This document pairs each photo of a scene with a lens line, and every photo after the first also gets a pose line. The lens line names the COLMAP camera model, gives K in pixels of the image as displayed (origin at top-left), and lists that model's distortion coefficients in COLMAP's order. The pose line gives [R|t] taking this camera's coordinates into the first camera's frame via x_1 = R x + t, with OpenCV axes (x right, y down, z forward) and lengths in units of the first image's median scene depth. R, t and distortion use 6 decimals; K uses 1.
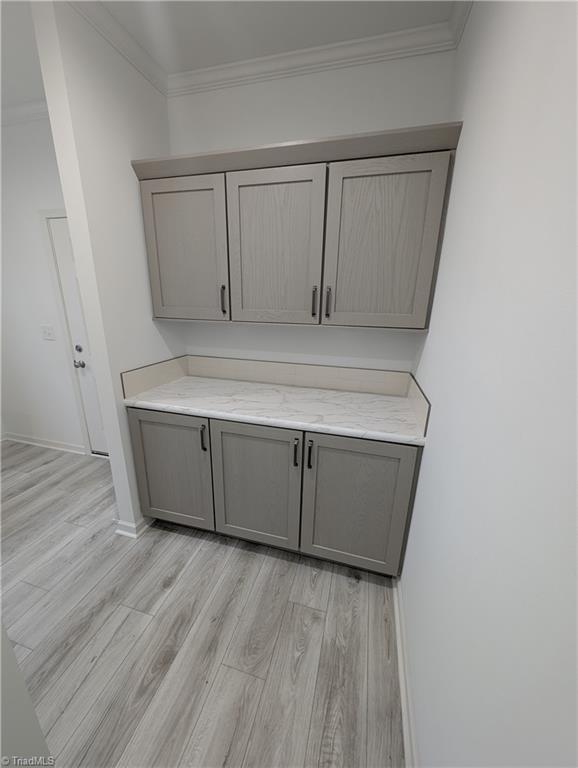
lens RADIAL K [[288.8, 0, 282.4], [0, 288.8, 388.2], [0, 0, 1]] dist [-0.006786, -0.000110]
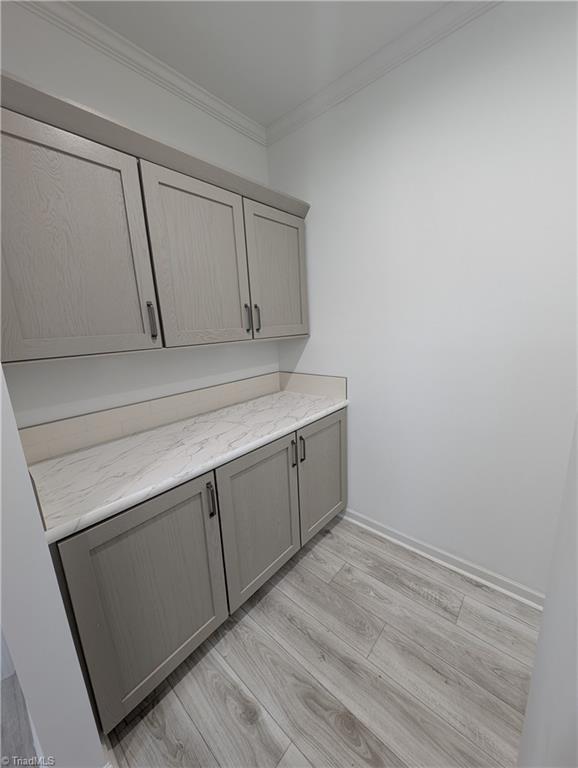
lens RADIAL K [[288.8, 0, 299.7], [0, 288.8, 386.1], [0, 0, 1]] dist [-0.006786, -0.000110]
pose [[0.419194, -0.235521, 0.876816, -0.789113], [0.316461, 0.943102, 0.102030, -0.112853], [-0.850957, 0.234708, 0.469876, 0.394580]]
